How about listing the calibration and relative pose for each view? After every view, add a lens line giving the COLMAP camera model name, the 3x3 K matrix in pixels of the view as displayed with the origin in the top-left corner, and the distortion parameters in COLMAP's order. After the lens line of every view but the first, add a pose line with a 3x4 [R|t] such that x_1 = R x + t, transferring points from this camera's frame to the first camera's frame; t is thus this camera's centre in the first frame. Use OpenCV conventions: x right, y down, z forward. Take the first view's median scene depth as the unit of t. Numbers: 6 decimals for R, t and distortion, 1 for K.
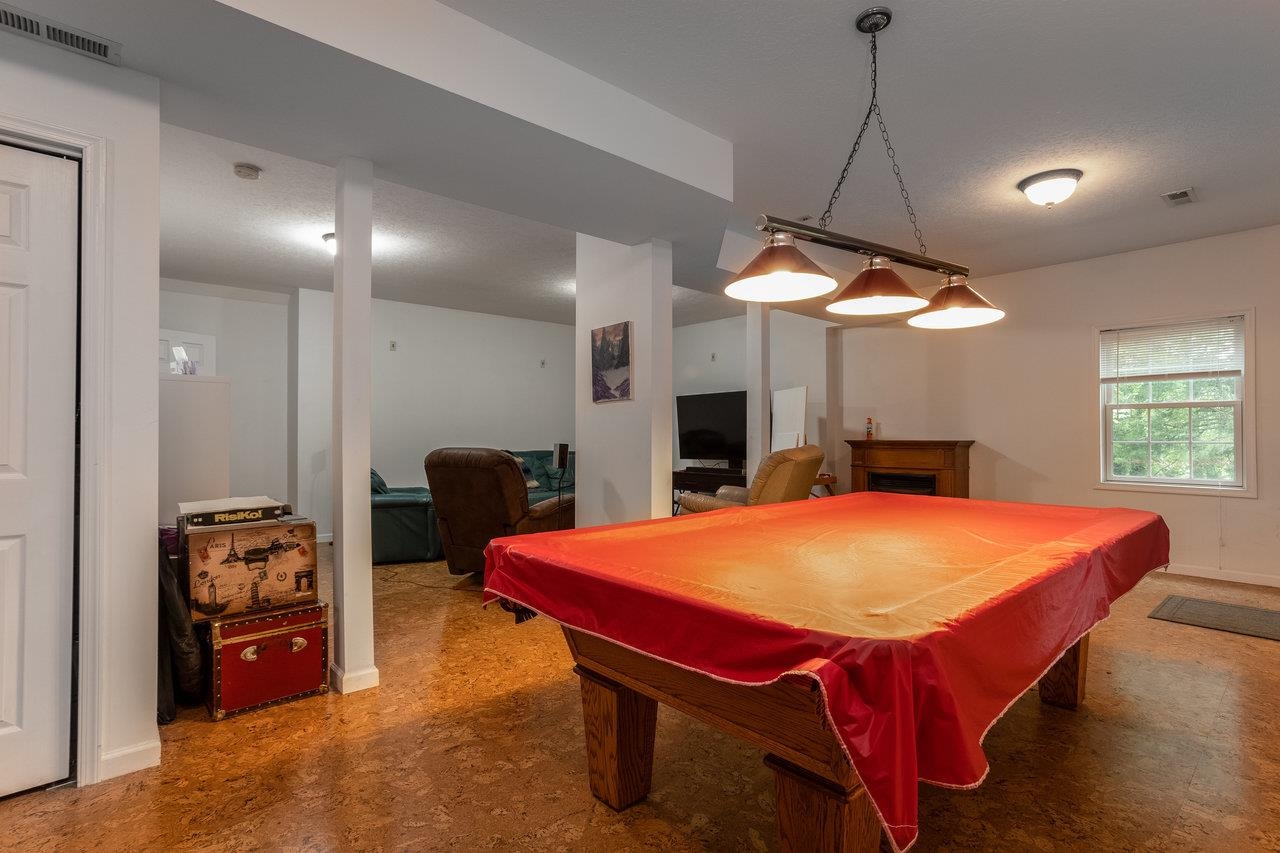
lens RADIAL K [[608.1, 0, 640.0], [0, 608.1, 426.5], [0, 0, 1]] dist [-0.000652, -0.000051]
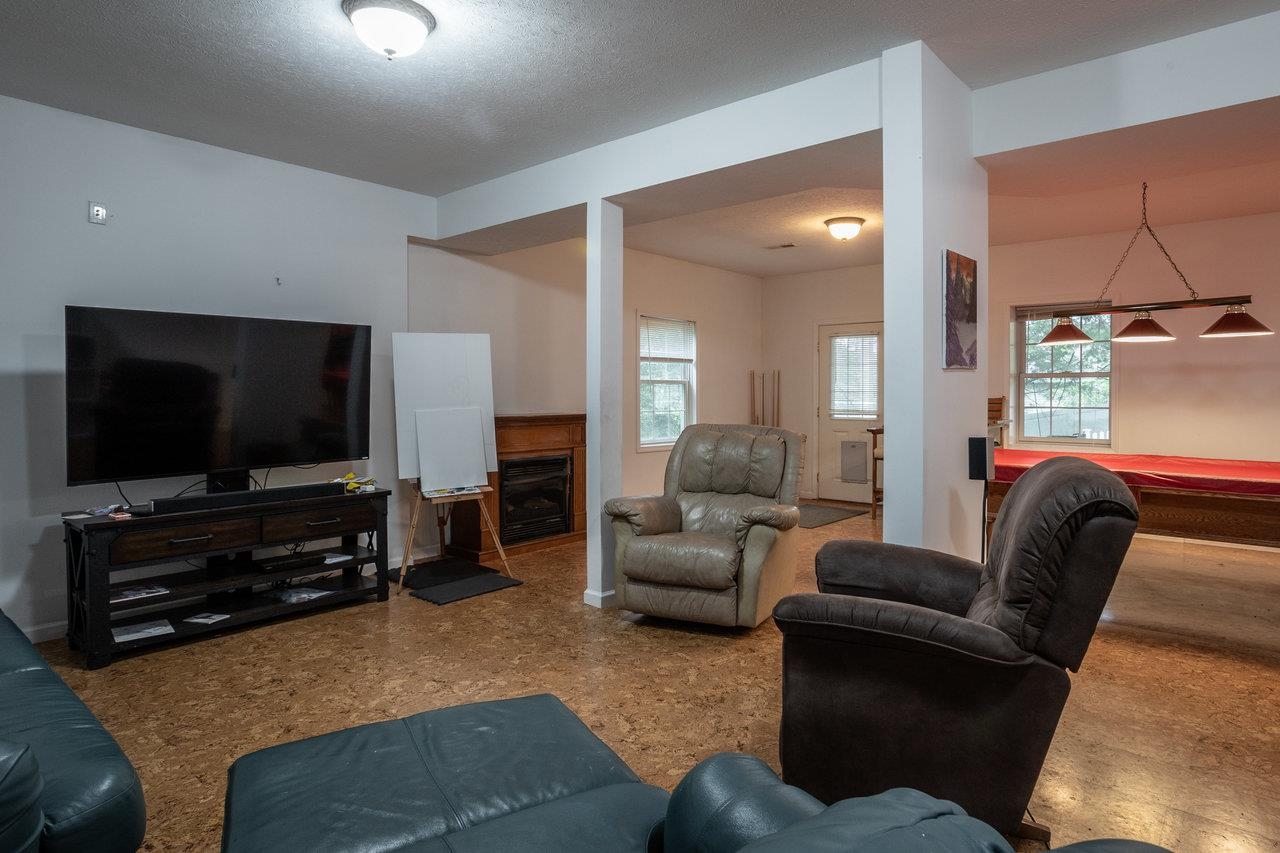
lens RADIAL K [[737.1, 0, 642.6], [0, 737.1, 406.4], [0, 0, 1]] dist [-0.001220, 0.000197]
pose [[-0.142064, -0.020670, 0.989642, -0.736642], [-0.006477, 0.999780, 0.019952, -0.012690], [-0.989836, -0.003575, -0.142167, 1.337173]]
